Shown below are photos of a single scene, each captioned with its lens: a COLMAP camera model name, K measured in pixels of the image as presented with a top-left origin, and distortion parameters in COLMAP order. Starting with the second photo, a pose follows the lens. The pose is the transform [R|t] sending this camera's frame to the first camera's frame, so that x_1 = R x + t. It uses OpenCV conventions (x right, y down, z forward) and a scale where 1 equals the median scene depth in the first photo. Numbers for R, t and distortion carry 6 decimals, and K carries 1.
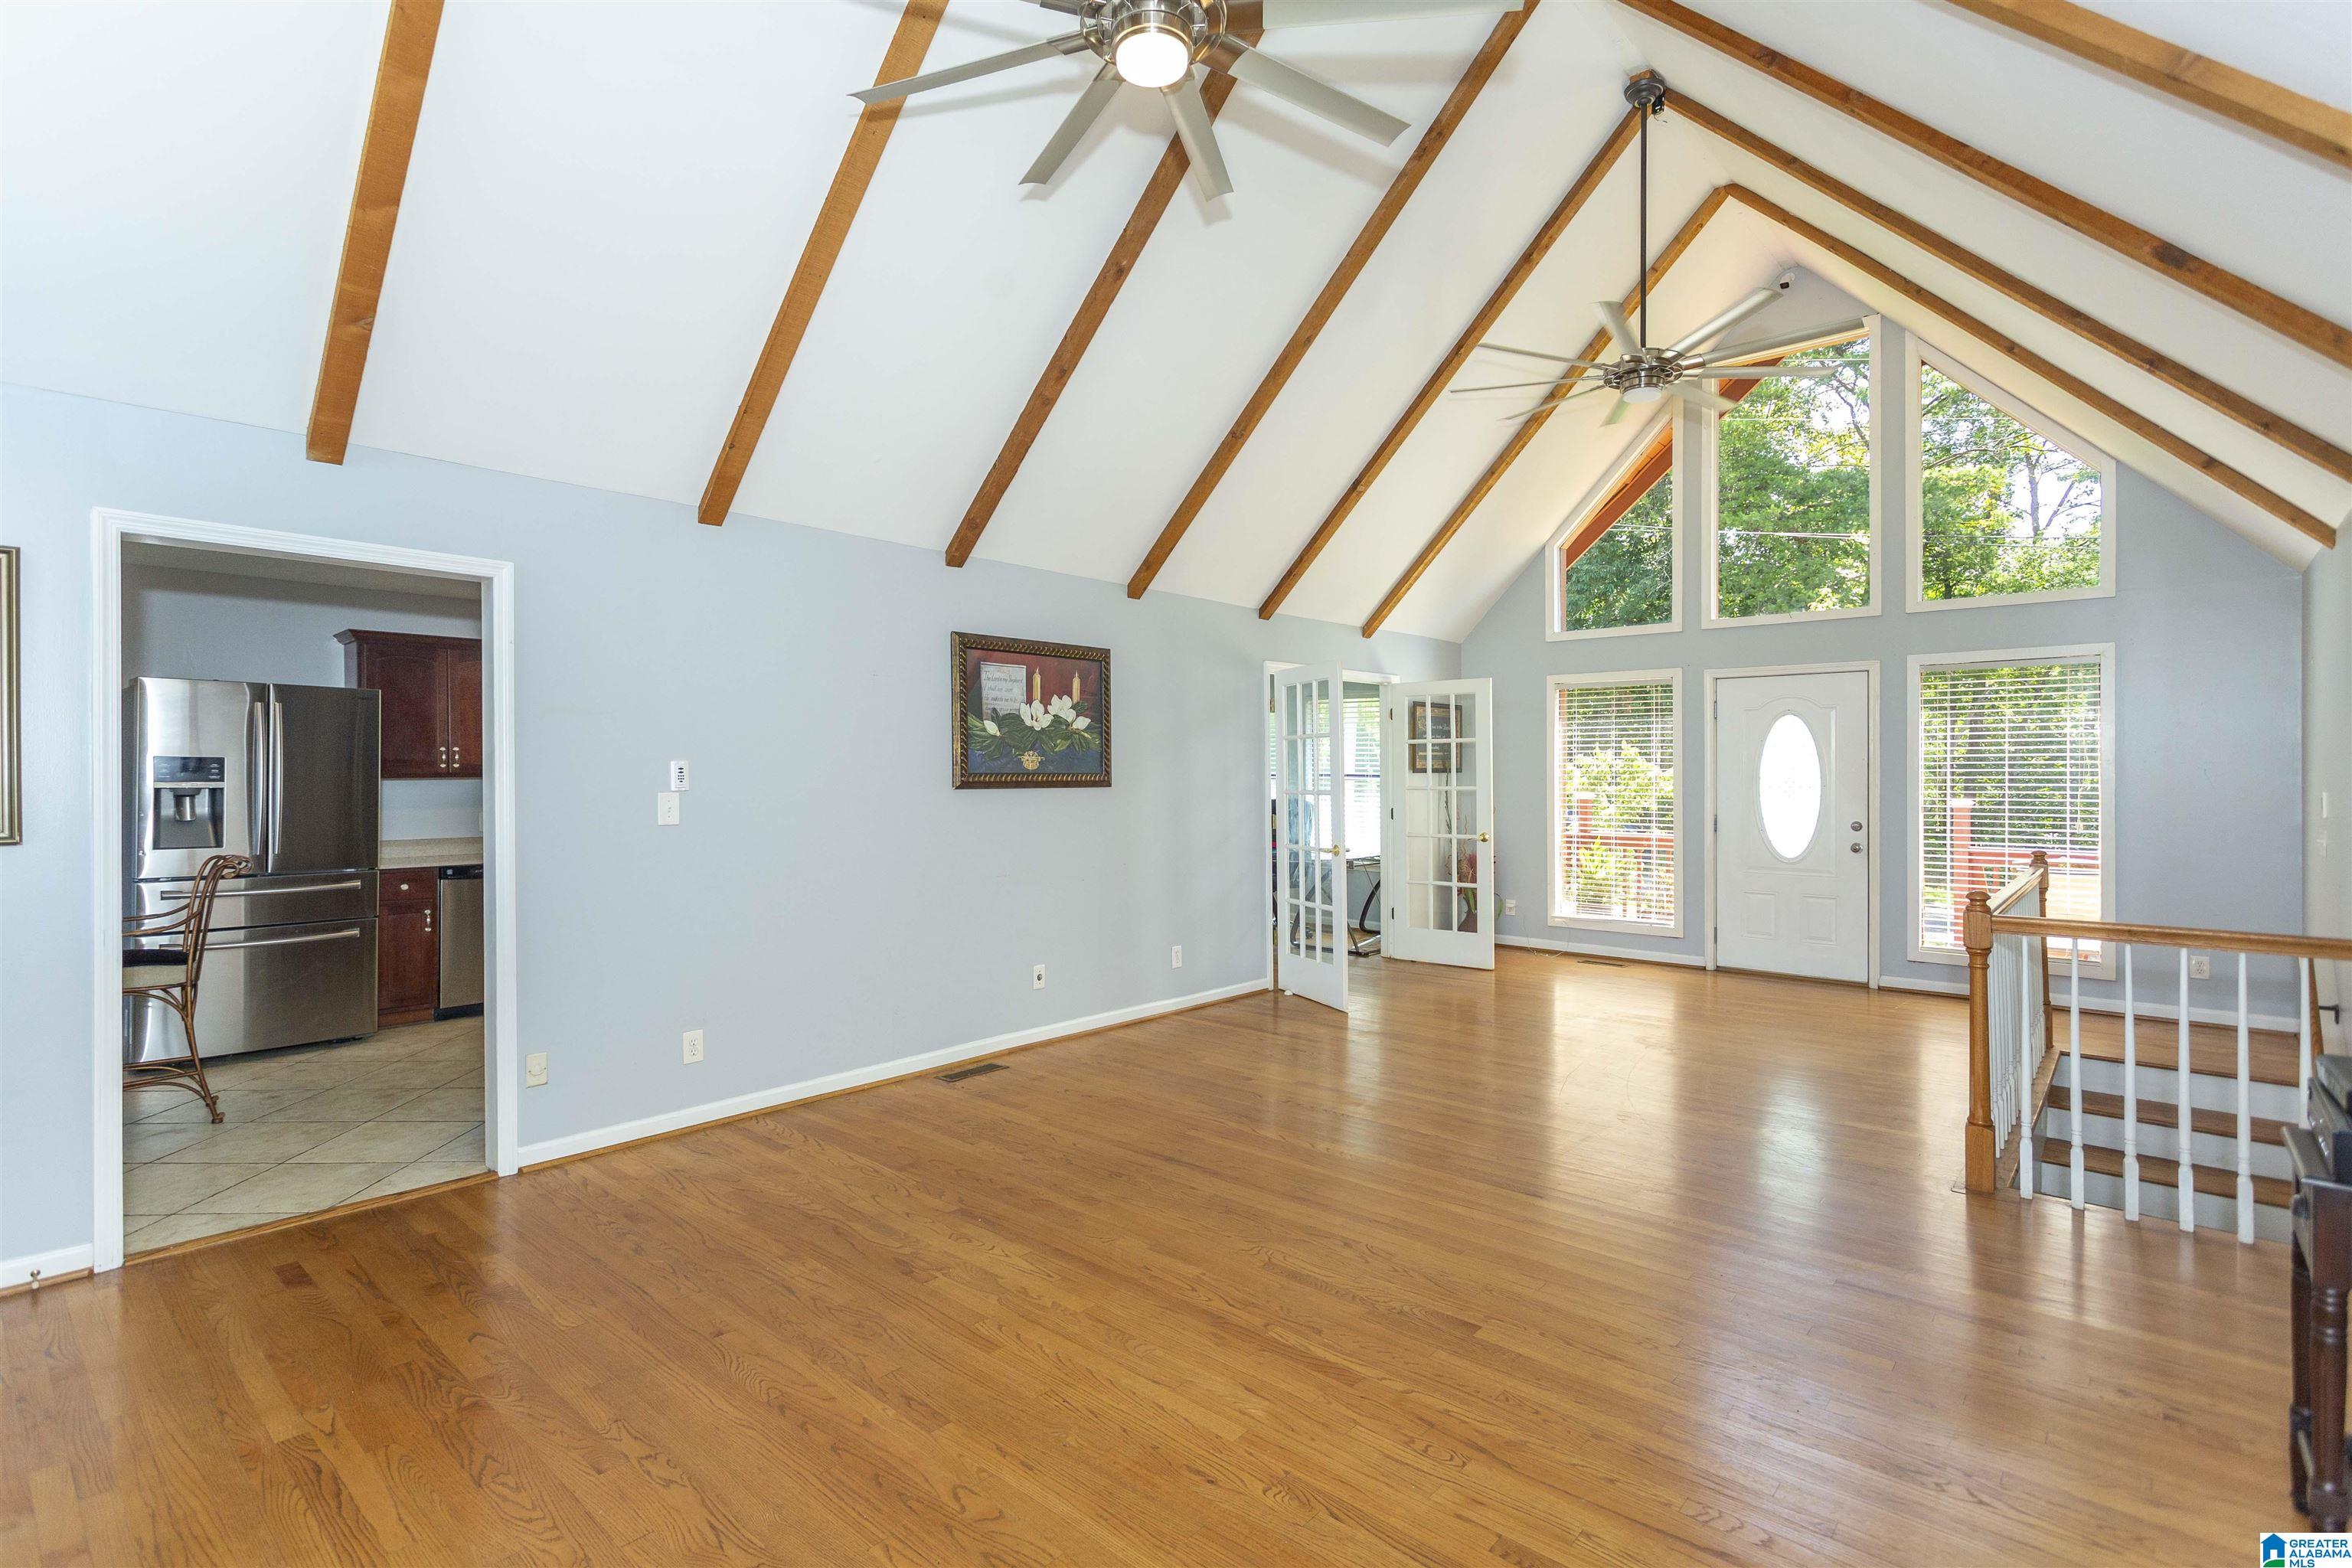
lens RADIAL K [[1111.2, 0, 1176.0], [0, 1111.2, 784.0], [0, 0, 1]] dist [0.003115, 0.000471]
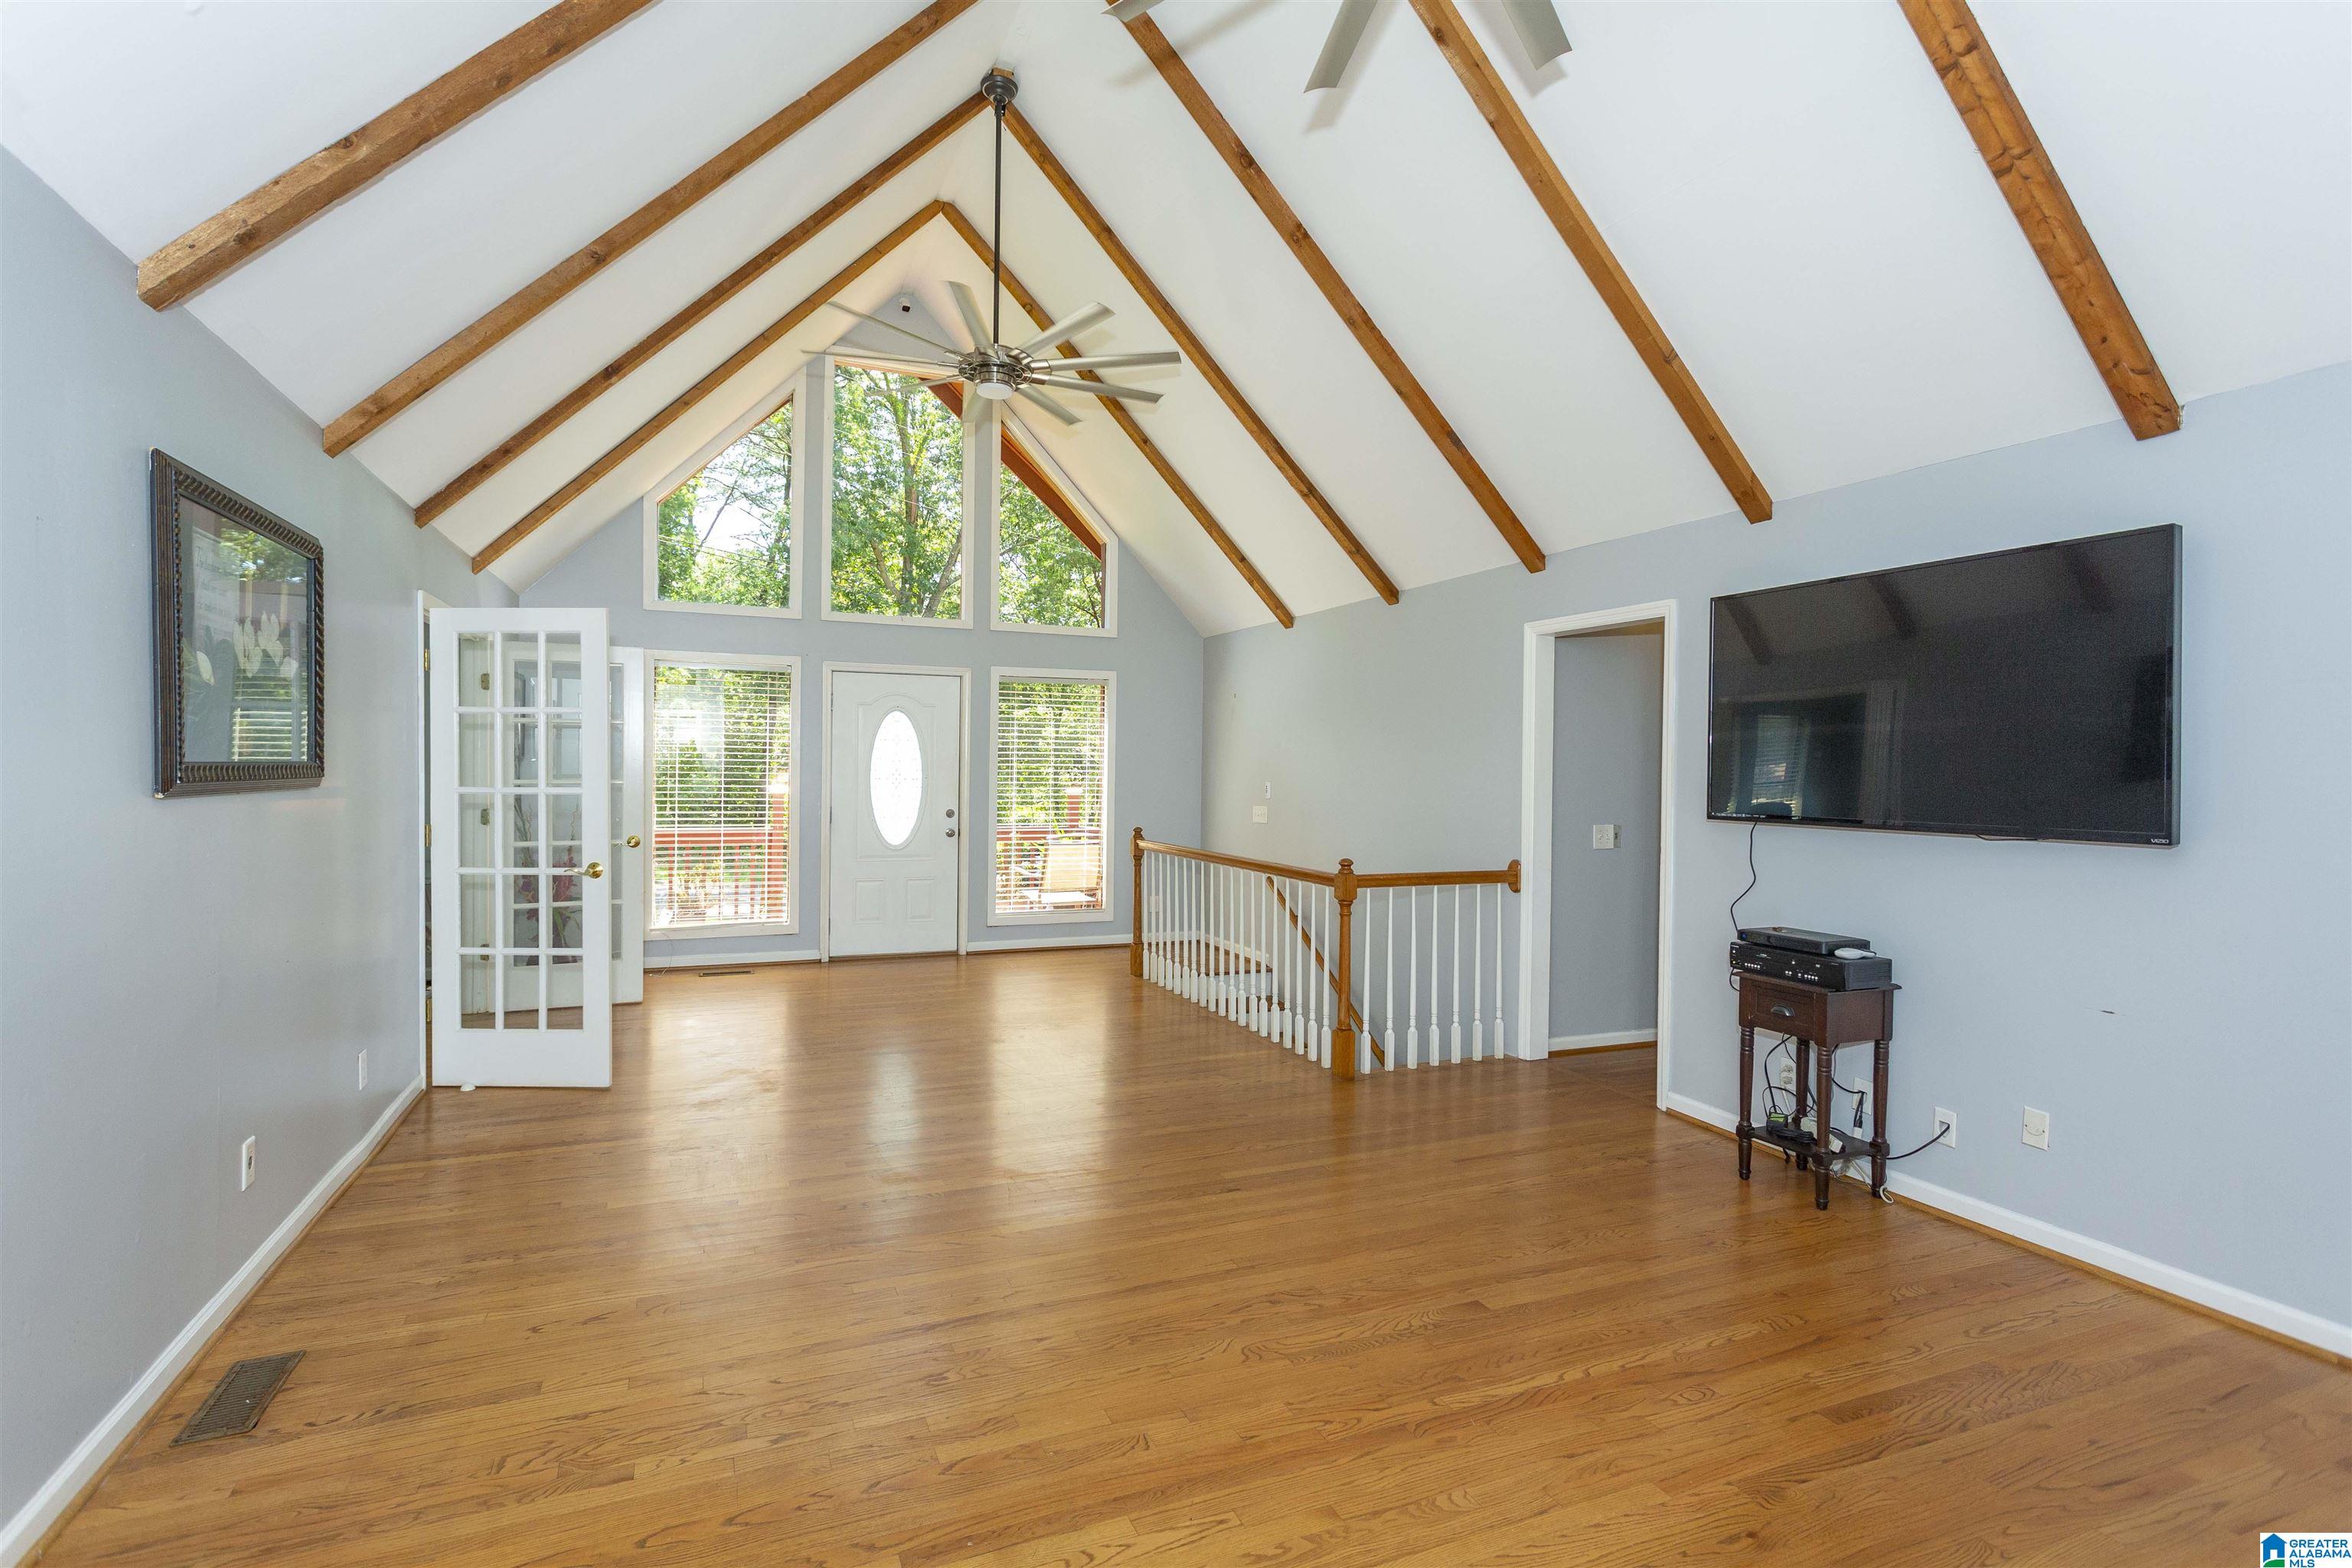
lens RADIAL K [[1111.2, 0, 1176.0], [0, 1111.2, 784.0], [0, 0, 1]] dist [0.003115, 0.000471]
pose [[0.430485, -0.007395, 0.902568, -0.306642], [-0.005552, 0.999926, 0.010841, -0.005616], [-0.902581, -0.009678, 0.430412, 0.308497]]
